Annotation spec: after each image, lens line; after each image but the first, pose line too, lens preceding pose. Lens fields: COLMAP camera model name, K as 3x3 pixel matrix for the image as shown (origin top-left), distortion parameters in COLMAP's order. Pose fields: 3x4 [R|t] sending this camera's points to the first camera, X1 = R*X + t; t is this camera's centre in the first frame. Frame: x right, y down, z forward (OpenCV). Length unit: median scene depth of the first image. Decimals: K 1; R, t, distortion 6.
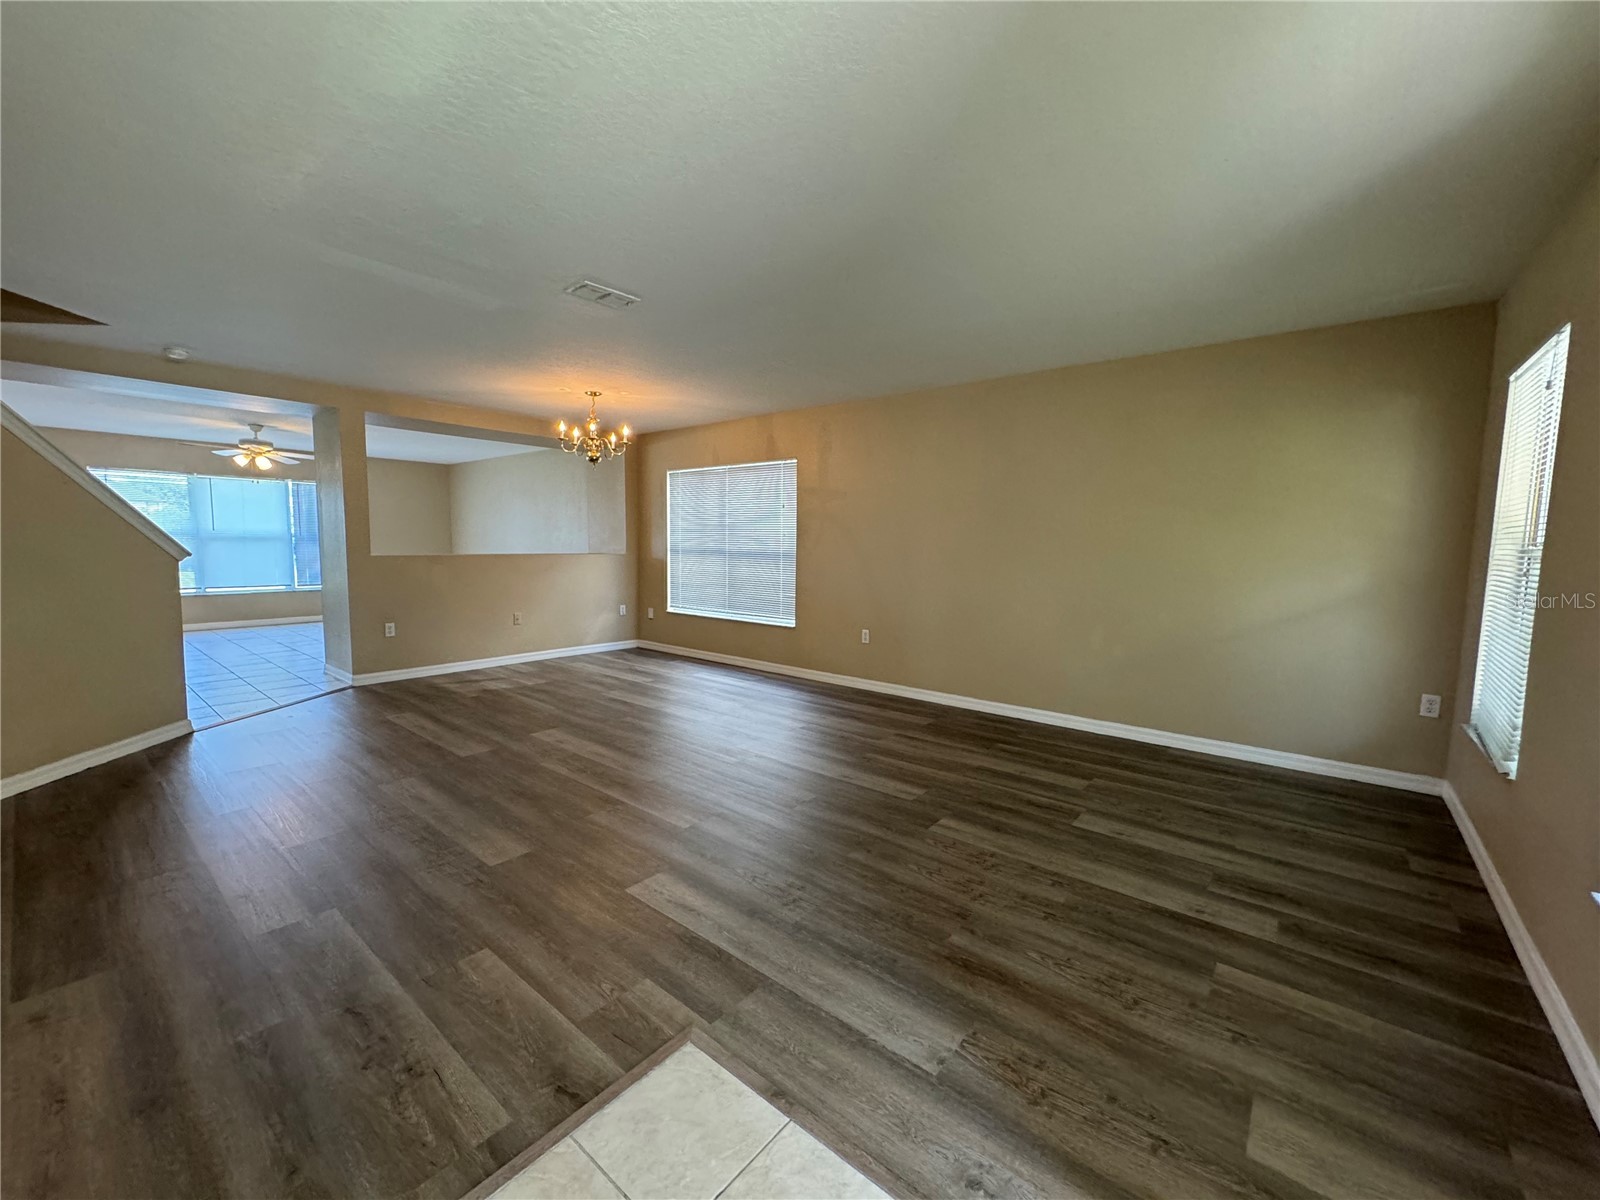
lens RADIAL K [[640.4, 0, 800.2], [0, 640.4, 599.2], [0, 0, 1]] dist [0.000457, 0.000059]
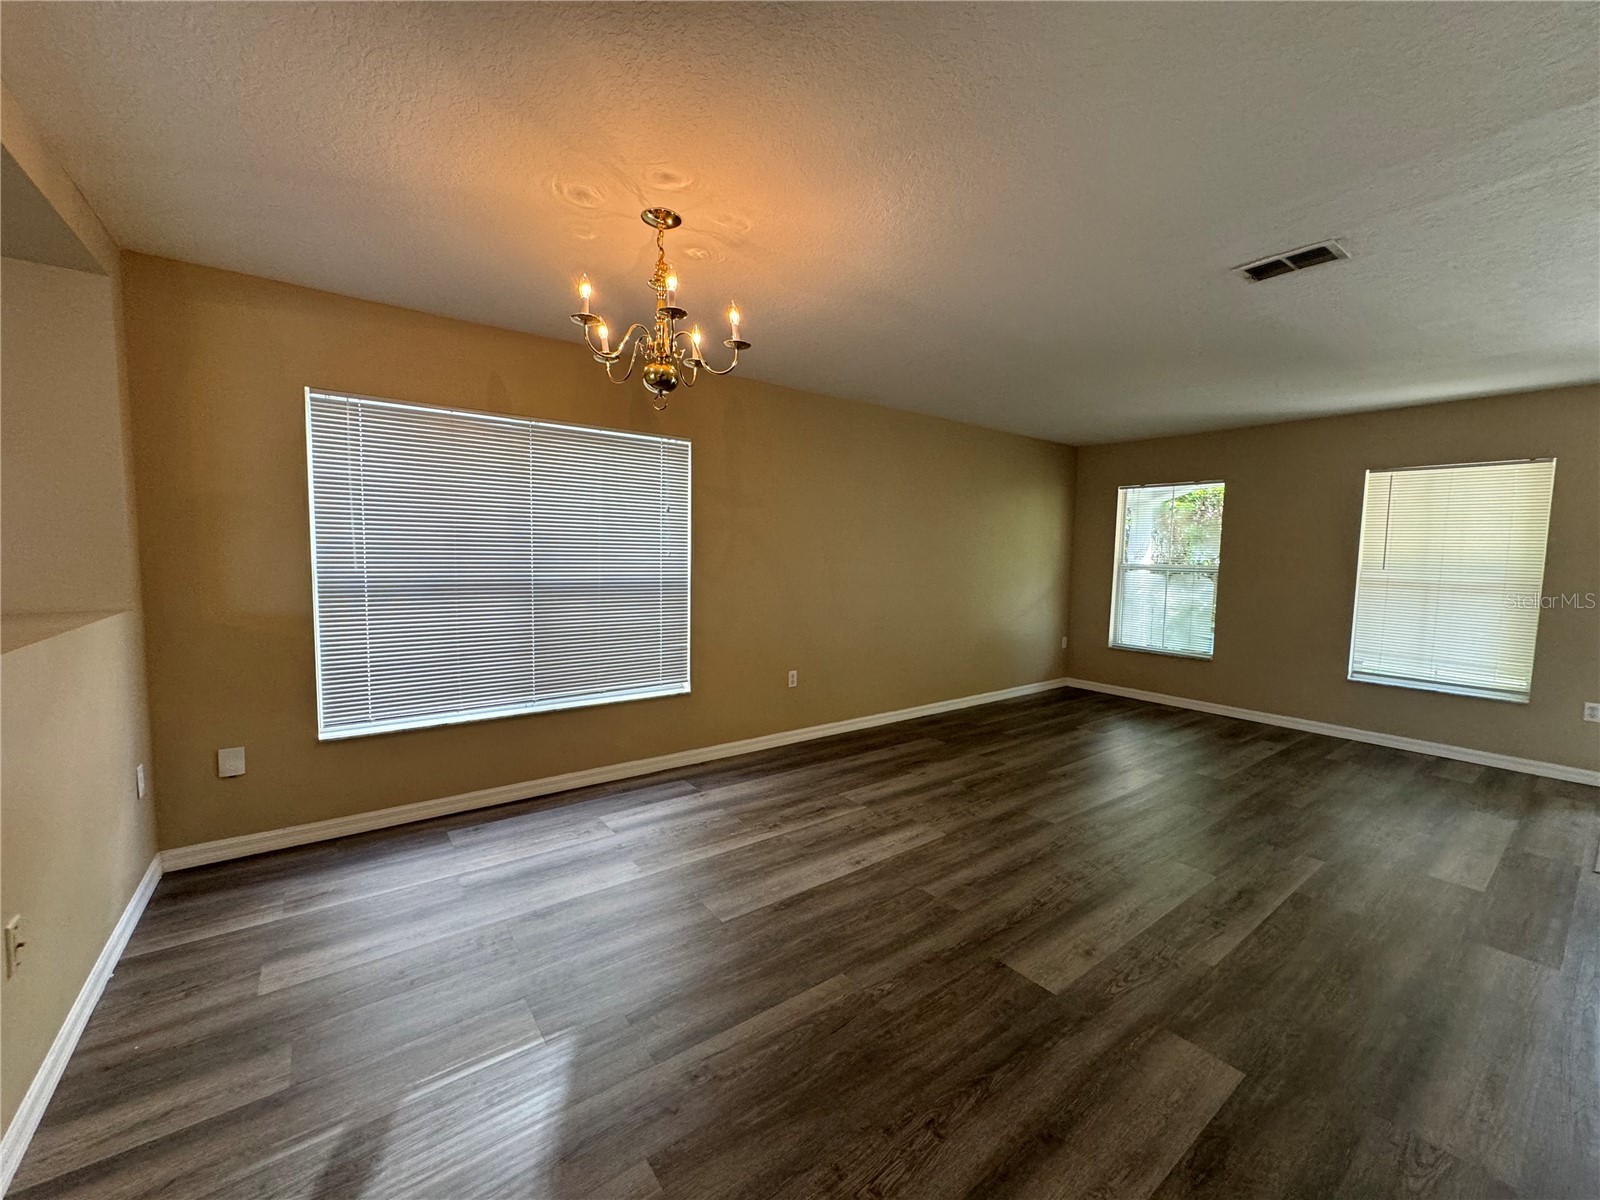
lens RADIAL K [[635.8, 0, 795.9], [0, 635.8, 603.5], [0, 0, 1]] dist [-0.010181, 0.000069]
pose [[0.244304, -0.087511, 0.965742, -0.785168], [0.077689, 0.994484, 0.070462, -0.110707], [-0.966582, 0.057814, 0.249755, 0.918952]]
